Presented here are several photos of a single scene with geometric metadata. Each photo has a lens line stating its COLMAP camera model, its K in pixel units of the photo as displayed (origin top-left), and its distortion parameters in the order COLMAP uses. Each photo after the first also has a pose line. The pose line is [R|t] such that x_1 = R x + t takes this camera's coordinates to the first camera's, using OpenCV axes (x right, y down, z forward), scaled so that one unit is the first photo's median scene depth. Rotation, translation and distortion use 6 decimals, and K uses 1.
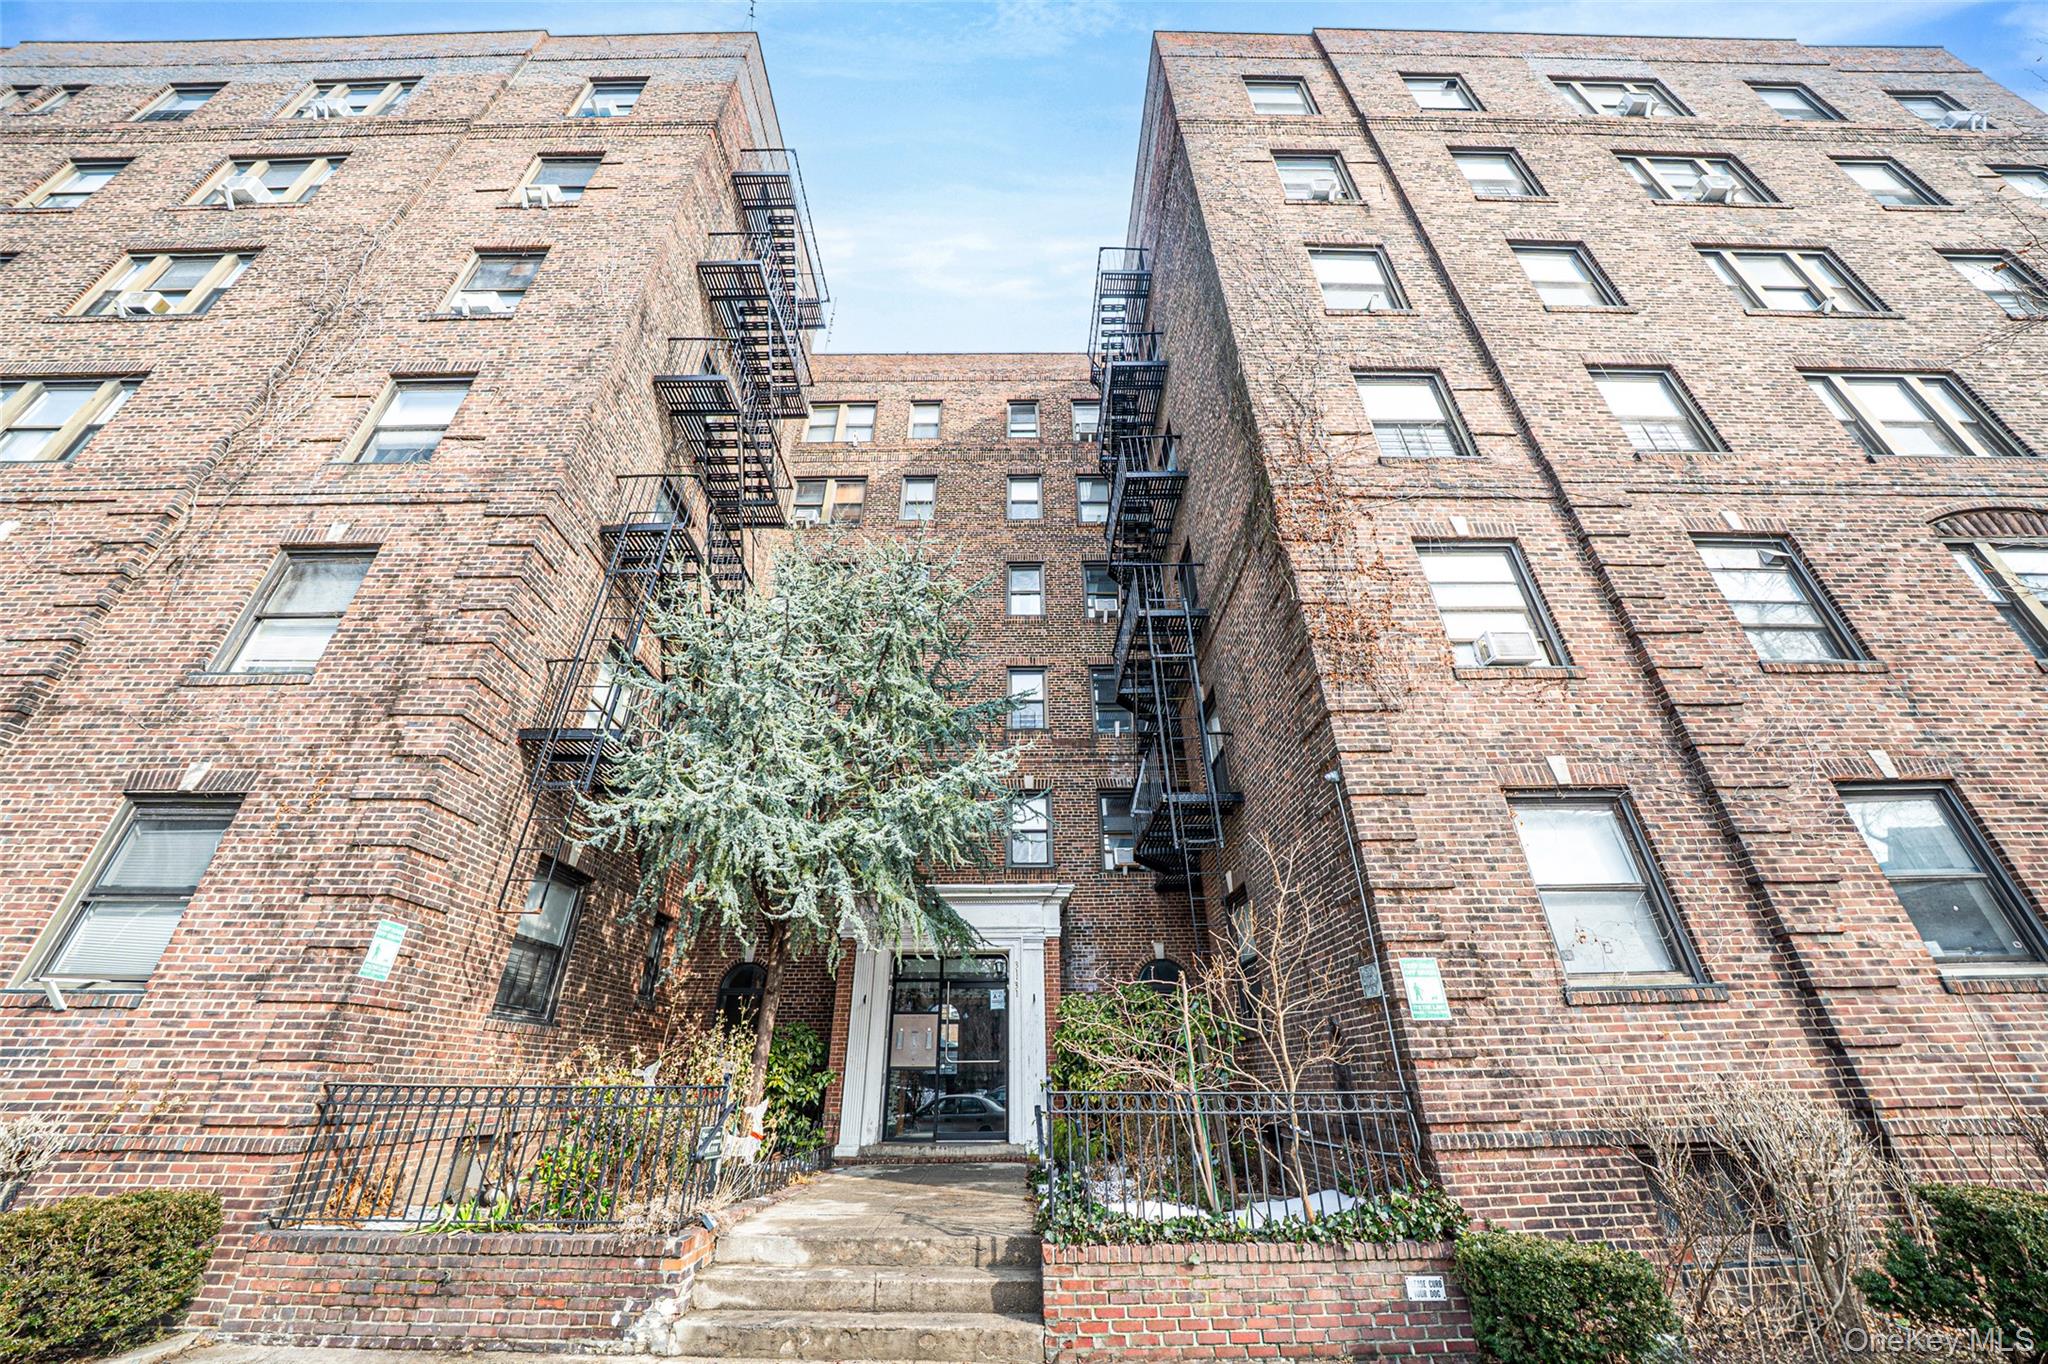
lens RADIAL K [[706.7, 0, 1015.0], [0, 706.7, 688.5], [0, 0, 1]] dist [-0.028549, 0.002397]
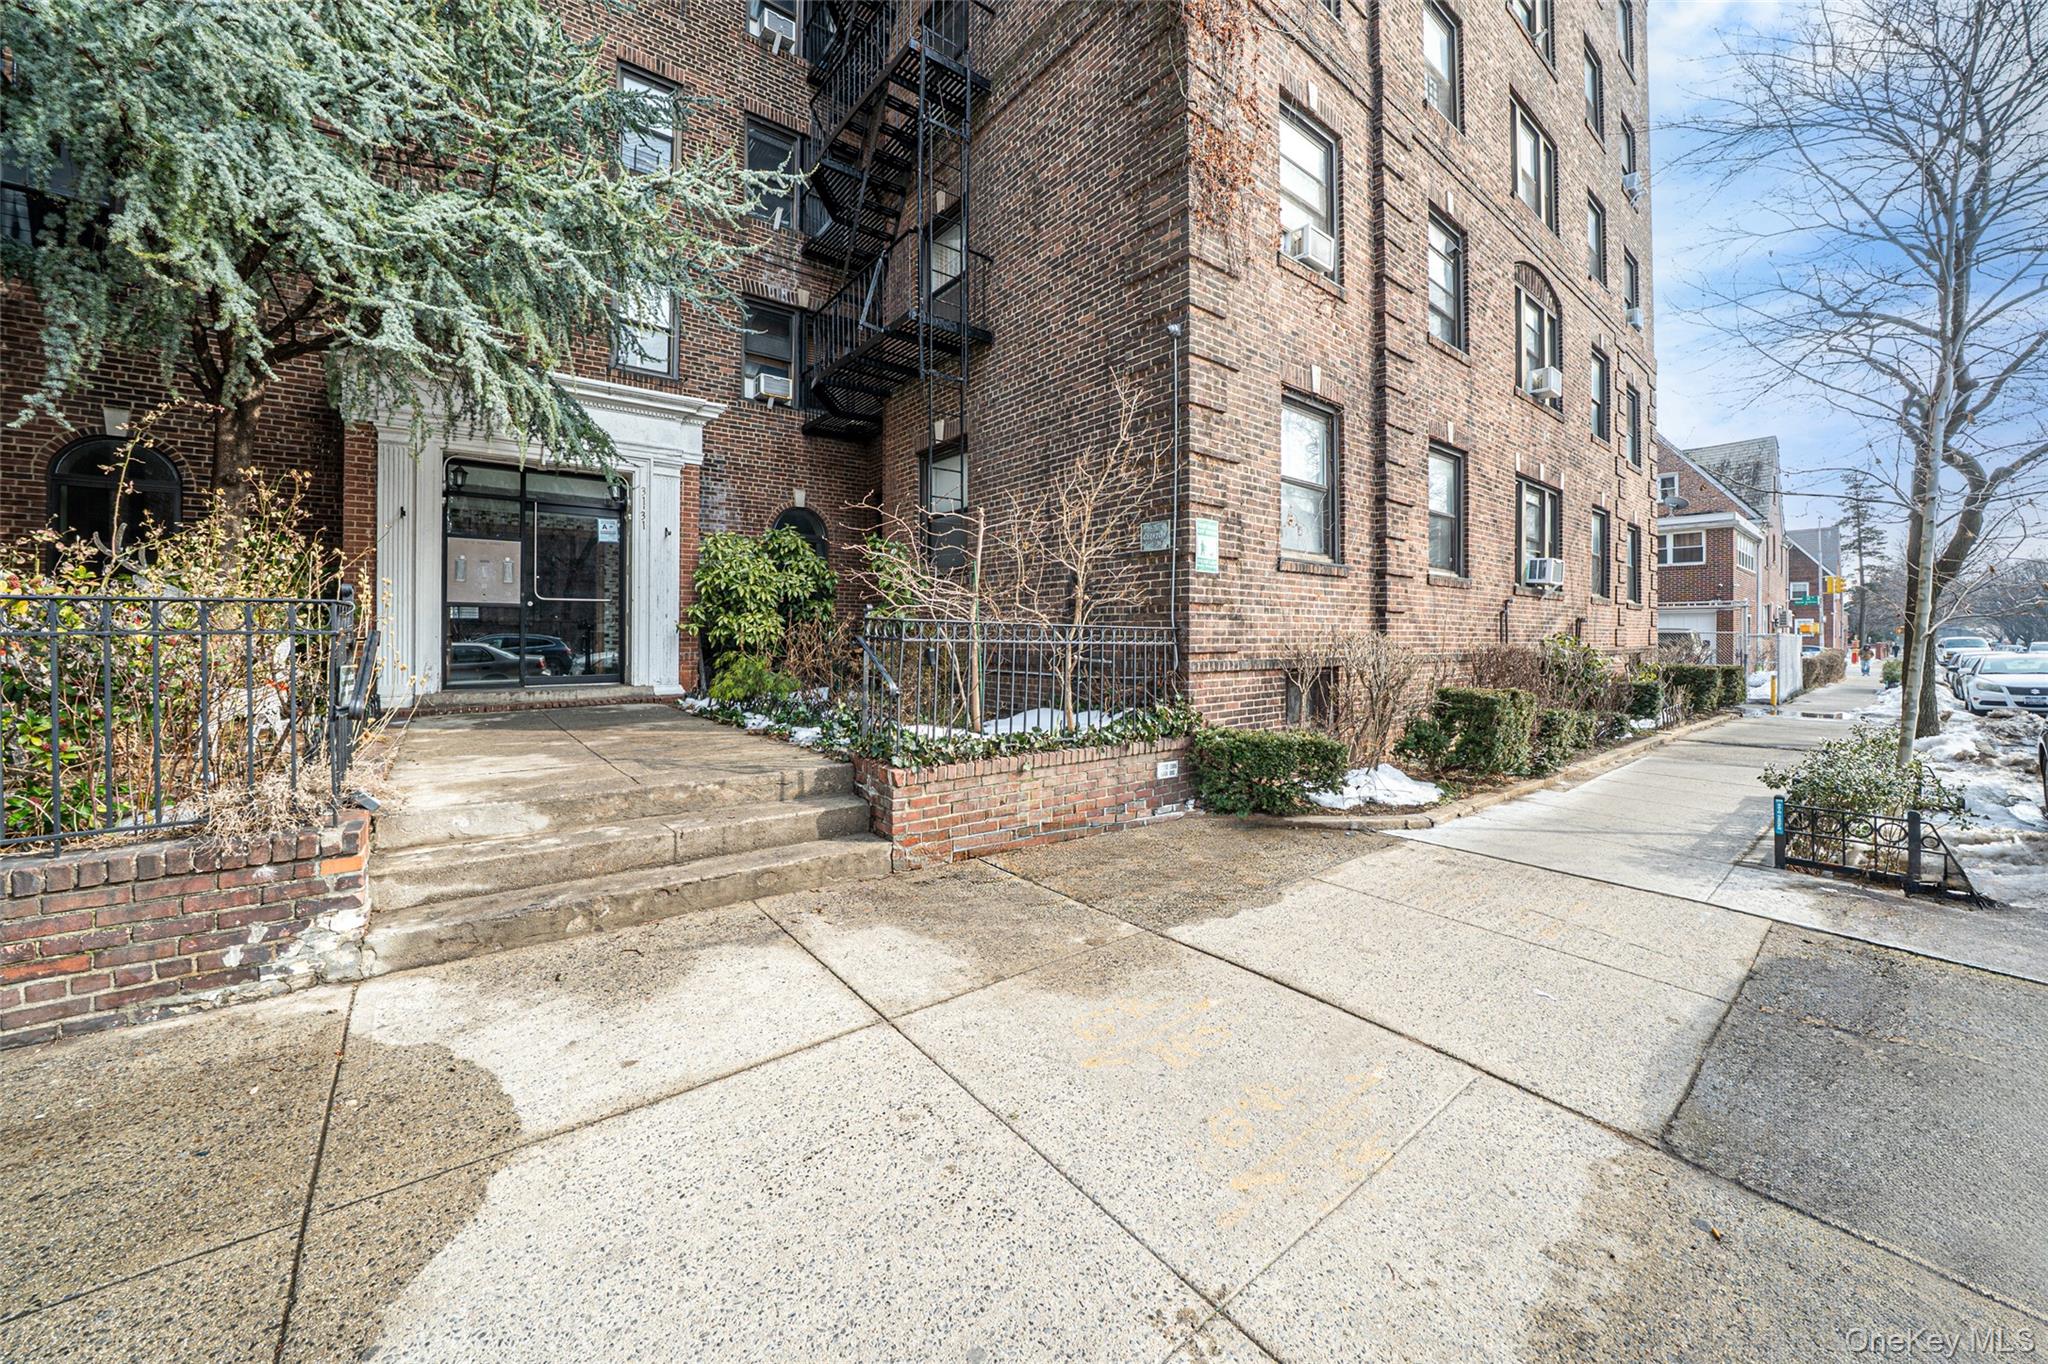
lens RADIAL K [[725.4, 0, 1005.4], [0, 725.4, 633.0], [0, 0, 1]] dist [-0.022973, 0.000107]
pose [[0.792898, 0.009522, 0.609281, -0.306695], [-0.303722, 0.872999, 0.381610, 0.183969], [-0.528267, -0.487629, 0.695091, 0.269287]]
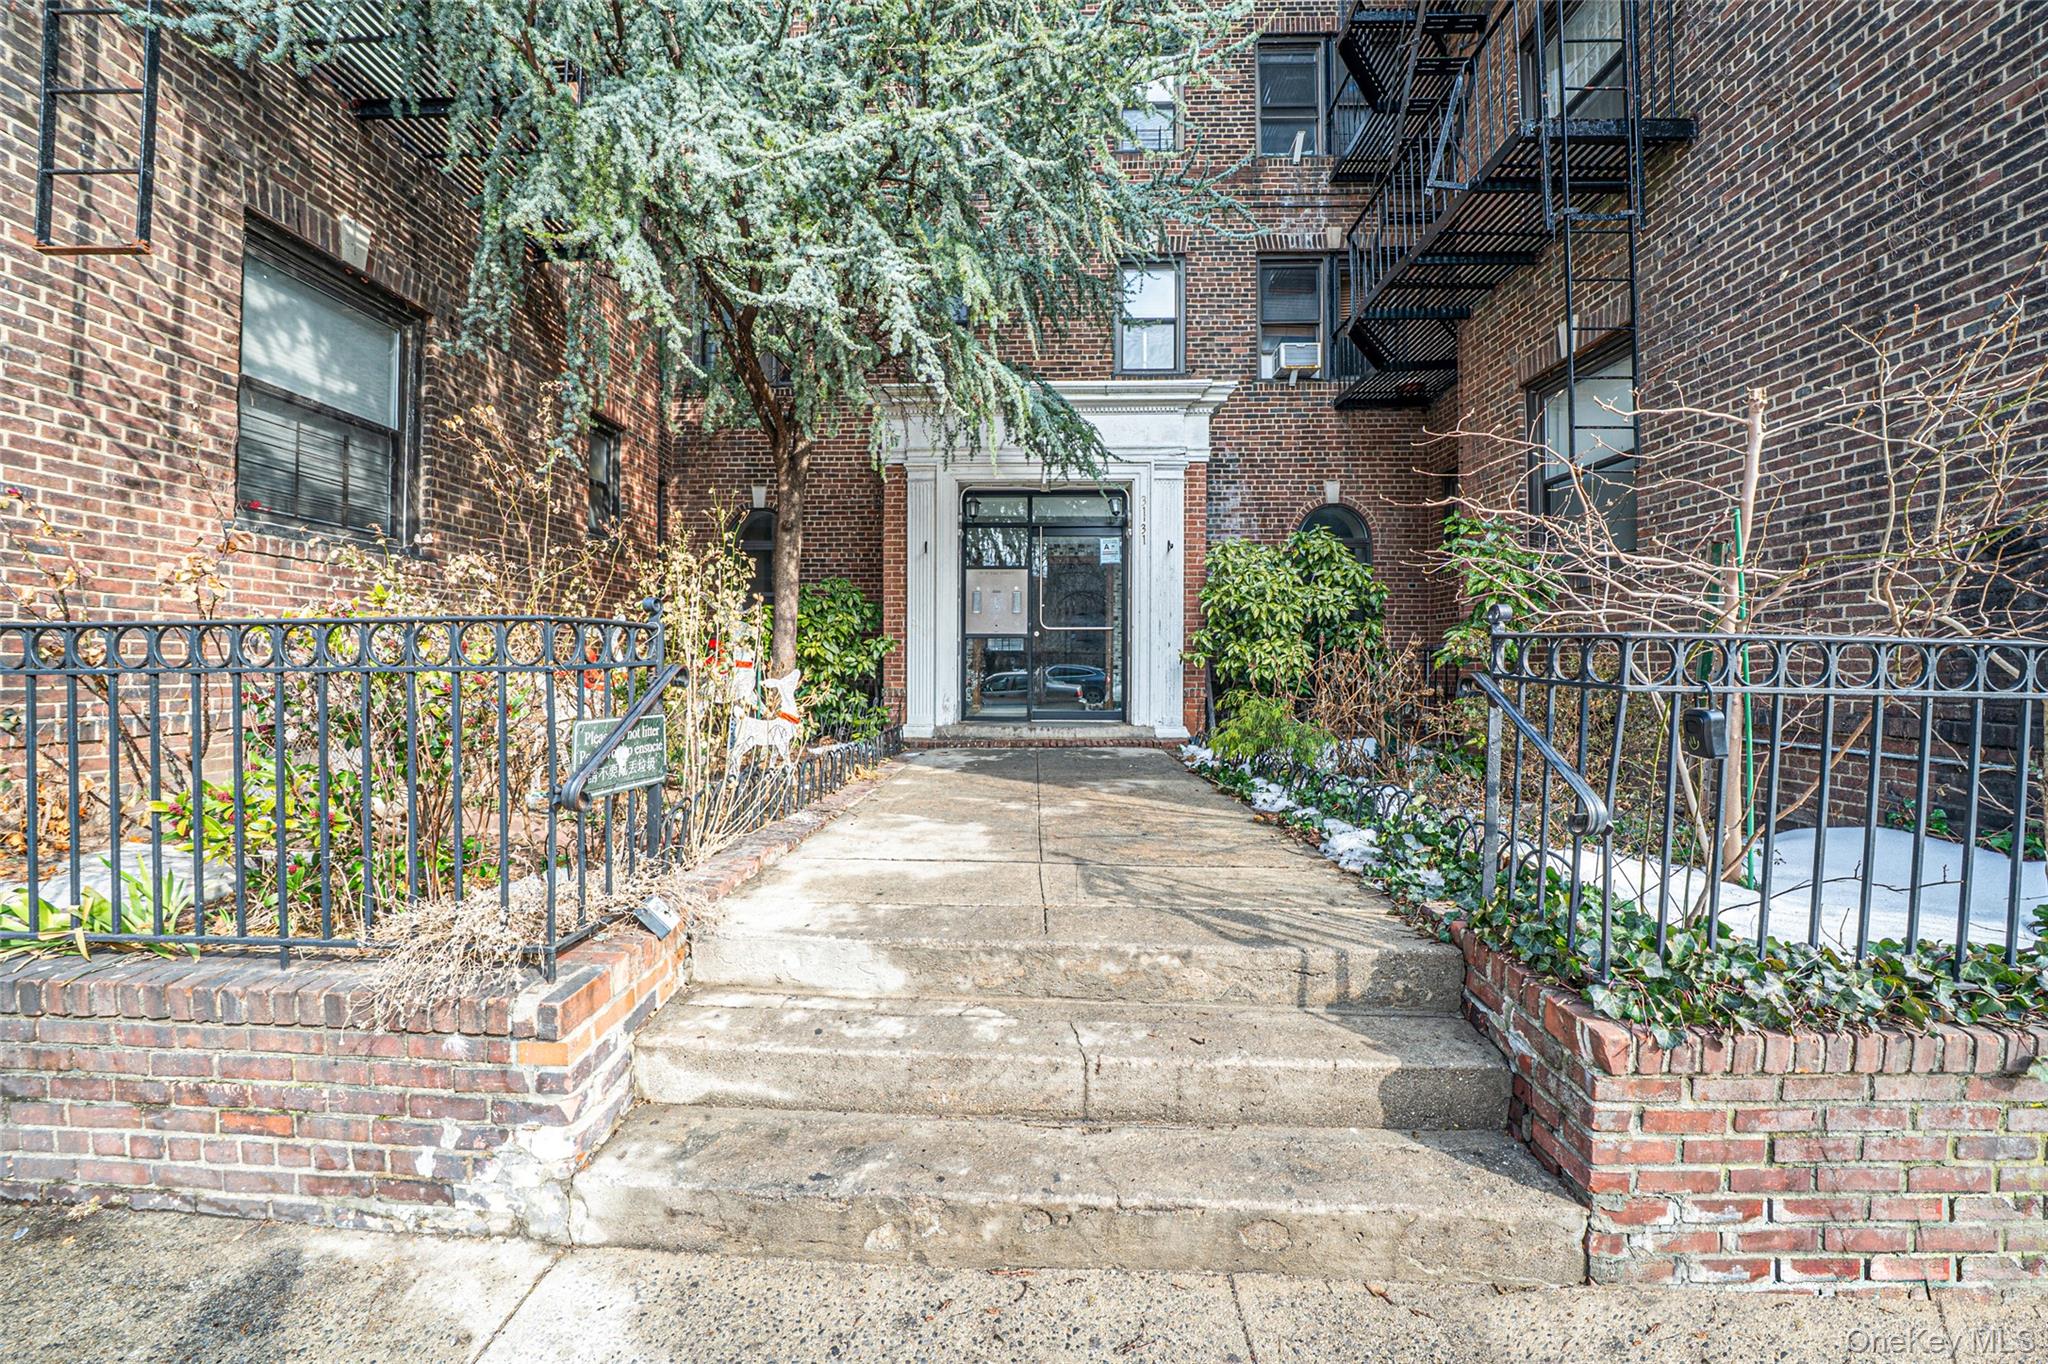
lens RADIAL K [[720.4, 0, 1022.3], [0, 720.4, 659.1], [0, 0, 1]] dist [-0.021714, 0.000159]
pose [[0.999566, 0.009741, -0.027805, -0.174314], [0.004892, 0.875782, 0.482682, 0.350001], [0.029053, -0.482608, 0.875354, 0.574302]]
